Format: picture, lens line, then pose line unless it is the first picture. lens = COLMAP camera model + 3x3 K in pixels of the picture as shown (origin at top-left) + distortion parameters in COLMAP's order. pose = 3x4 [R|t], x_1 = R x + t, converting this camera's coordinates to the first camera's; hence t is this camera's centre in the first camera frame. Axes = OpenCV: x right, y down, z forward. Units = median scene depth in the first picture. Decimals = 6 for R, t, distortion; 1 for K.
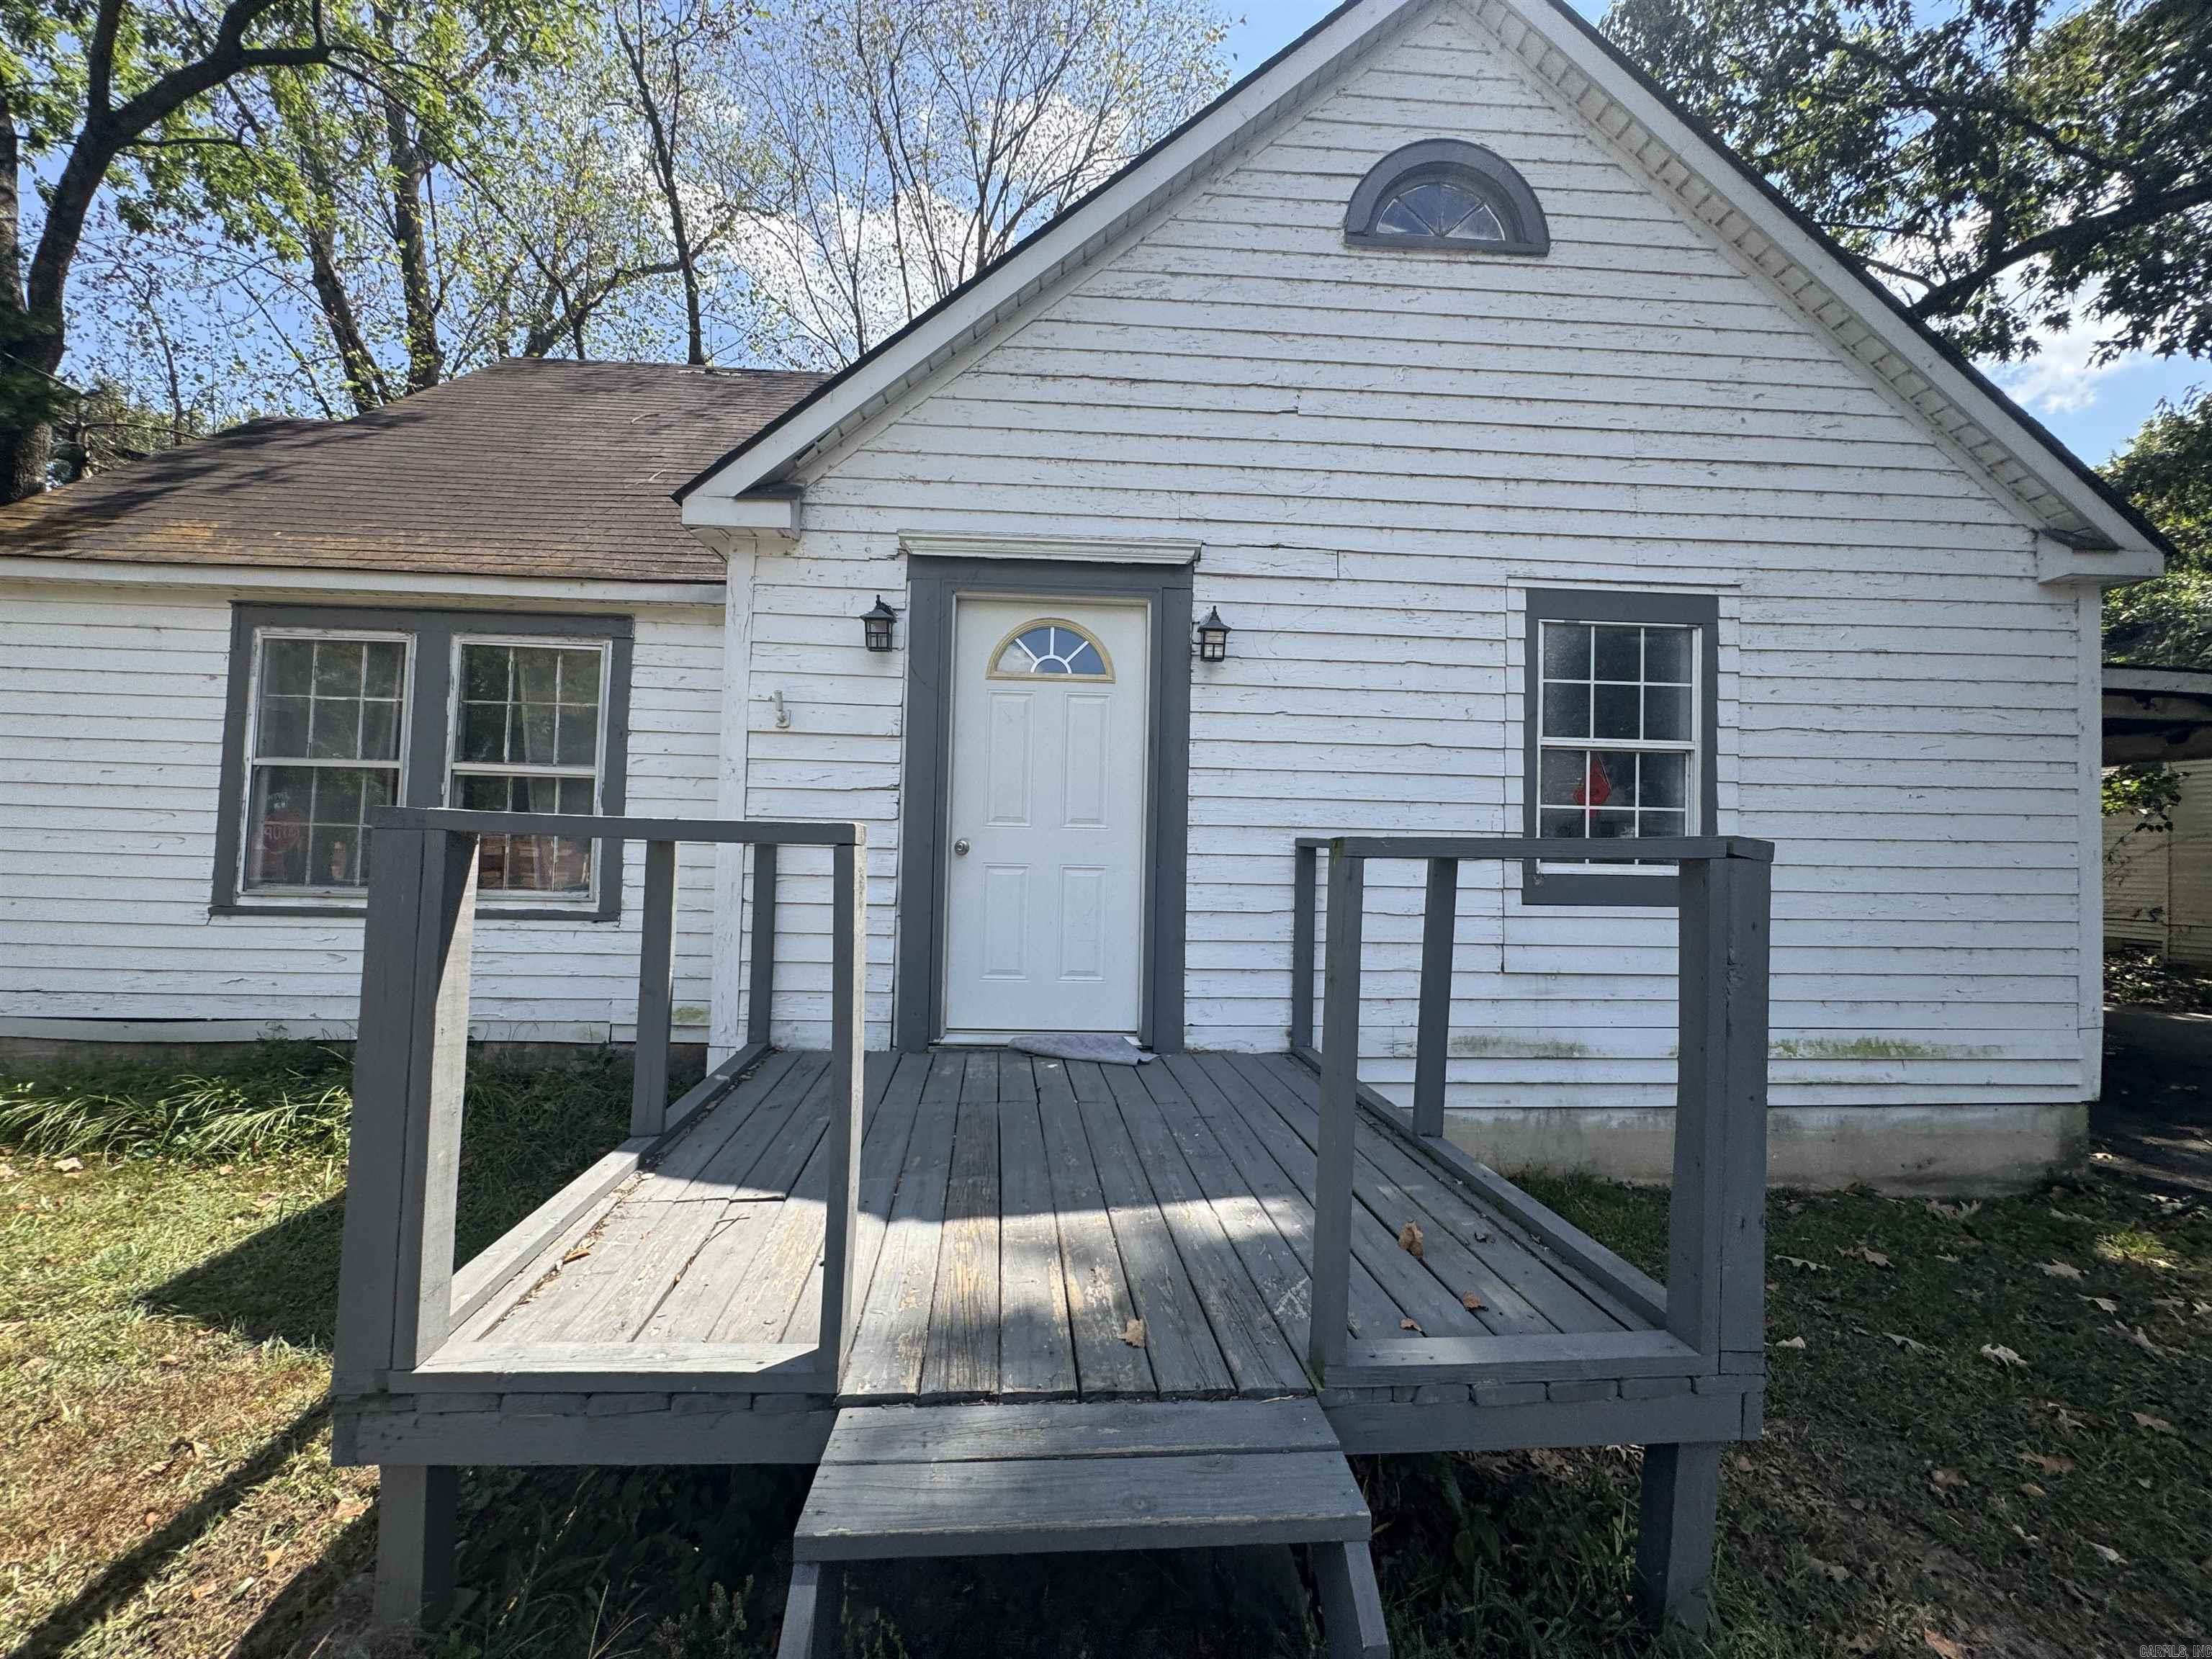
lens RADIAL K [[893.0, 0, 1105.5], [0, 893.0, 827.7], [0, 0, 1]] dist [-0.002142, -0.000201]
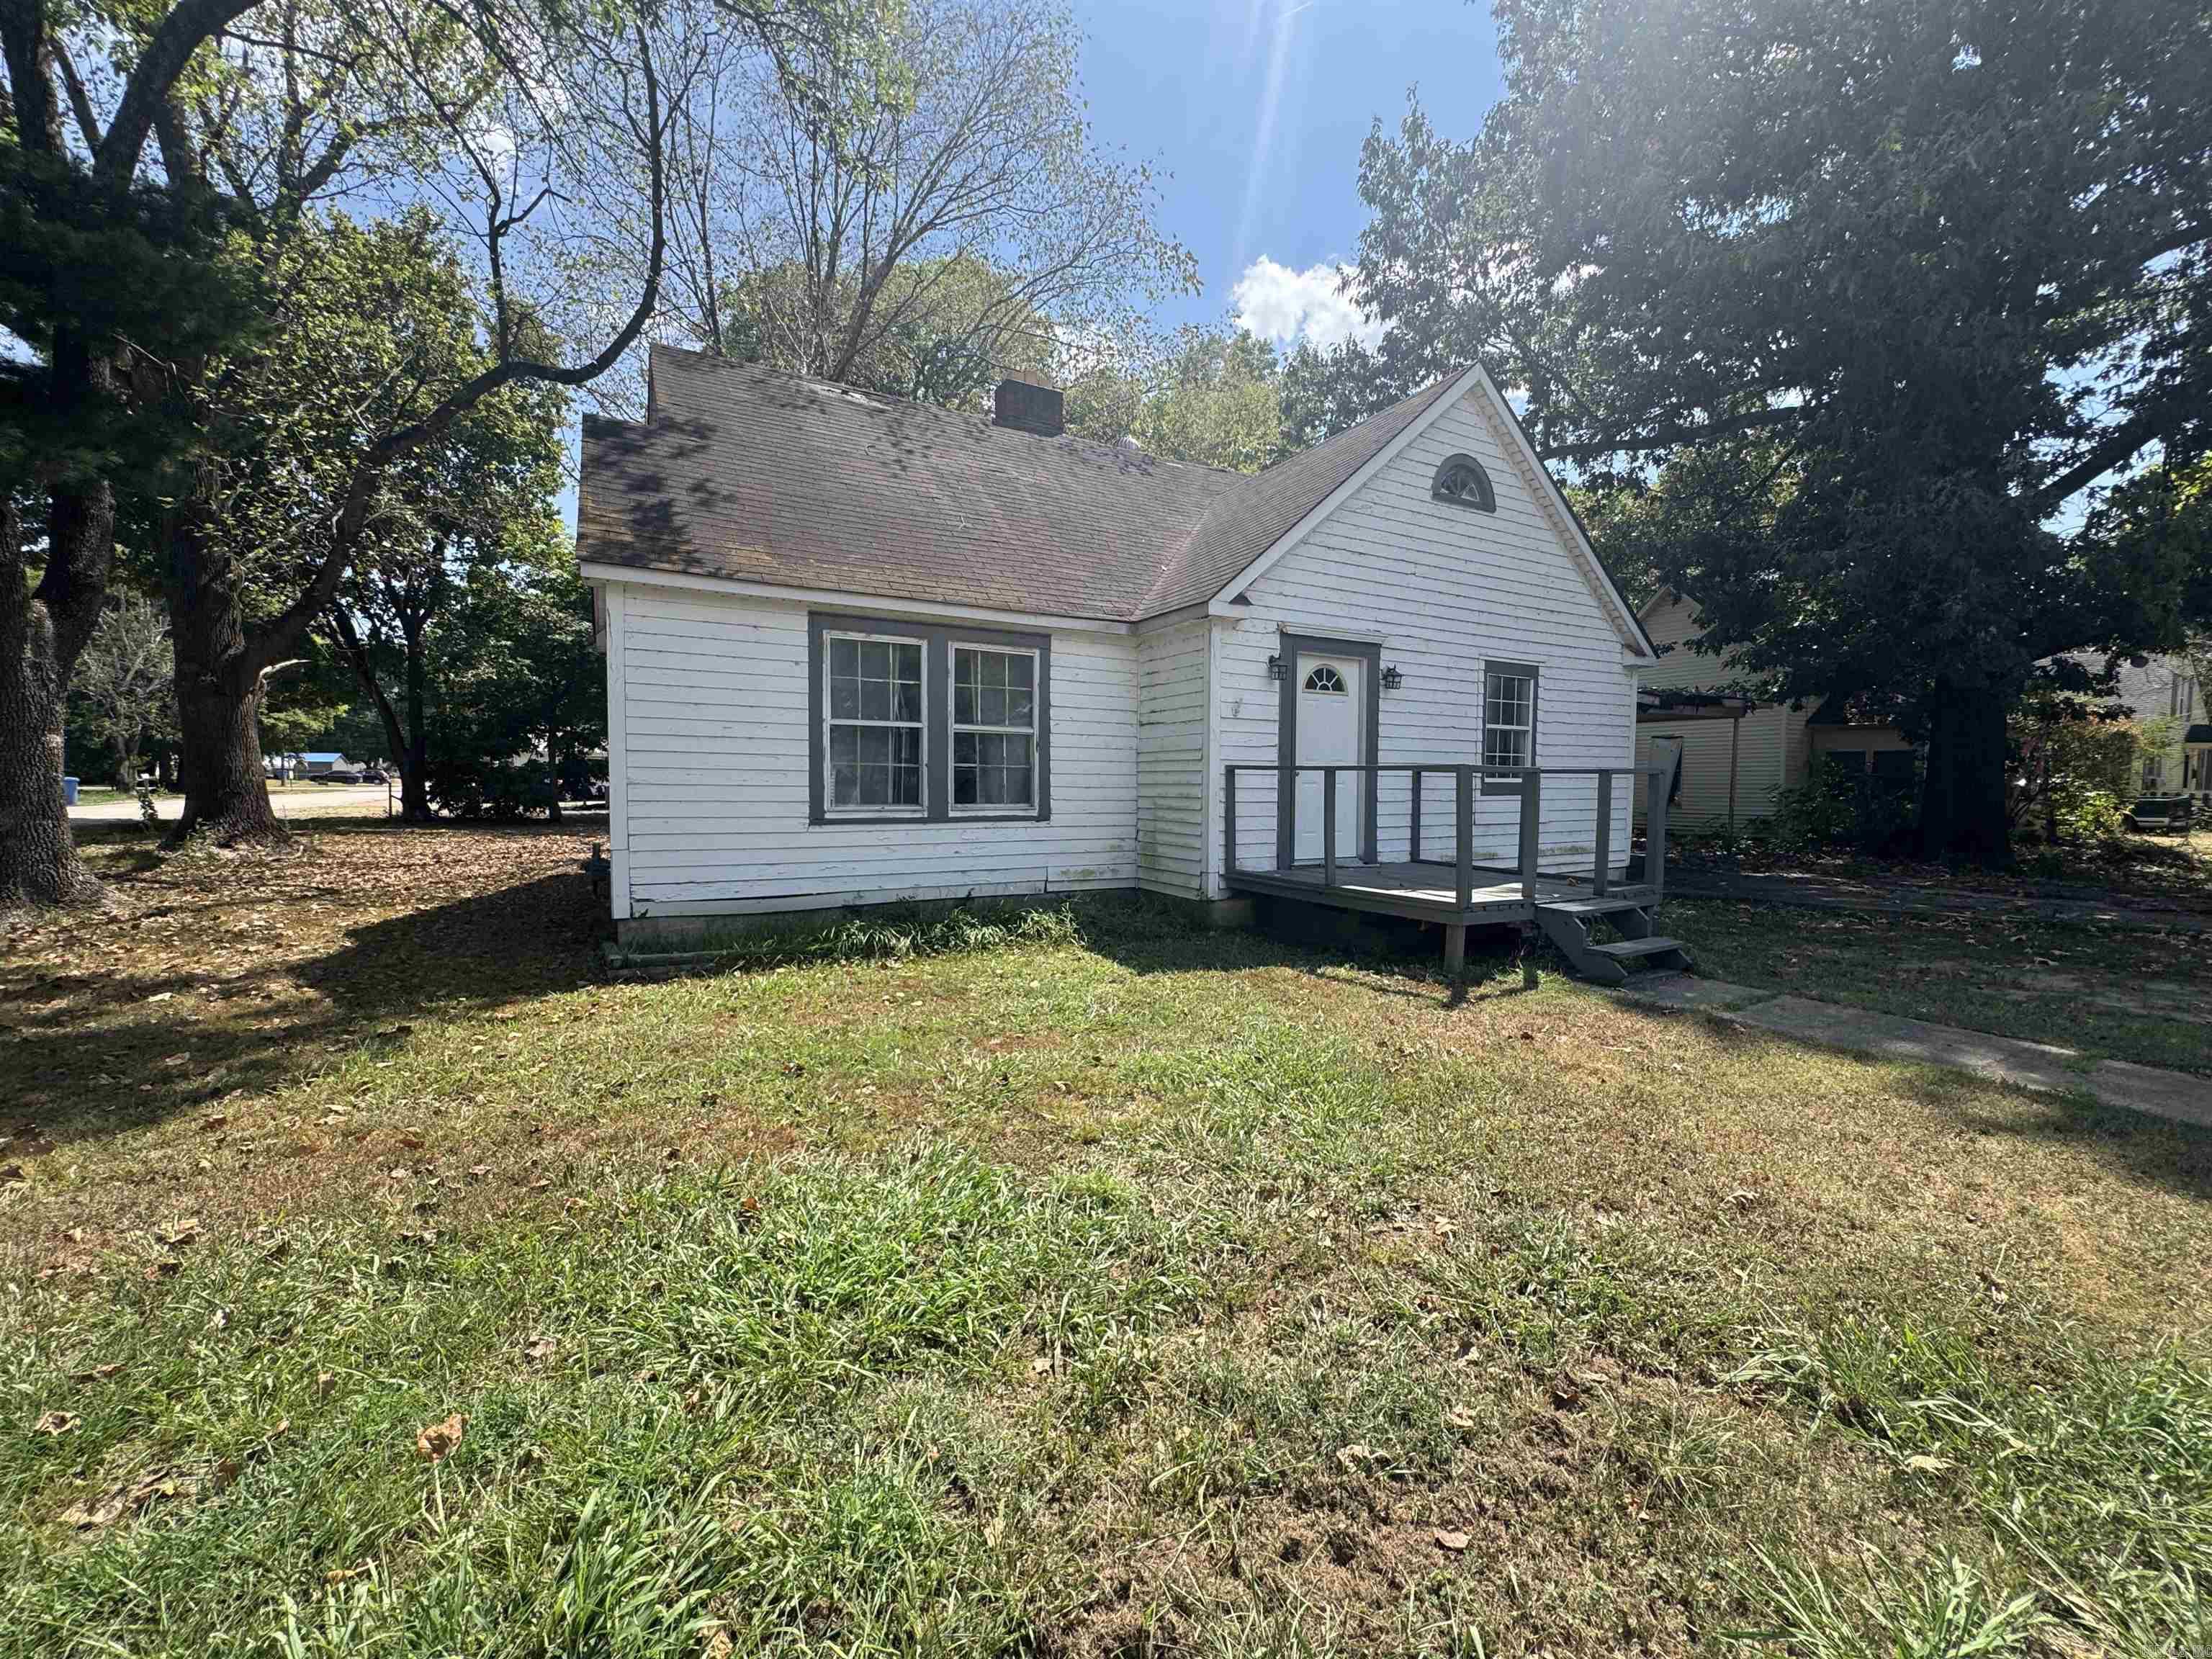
lens RADIAL K [[893.0, 0, 1106.9], [0, 893.0, 829.9], [0, 0, 1]] dist [-0.002142, -0.000201]
pose [[0.893431, -0.039549, 0.447456, -1.445315], [0.000634, 0.996227, 0.086786, -0.028083], [-0.449200, -0.077253, 0.890085, -0.654337]]
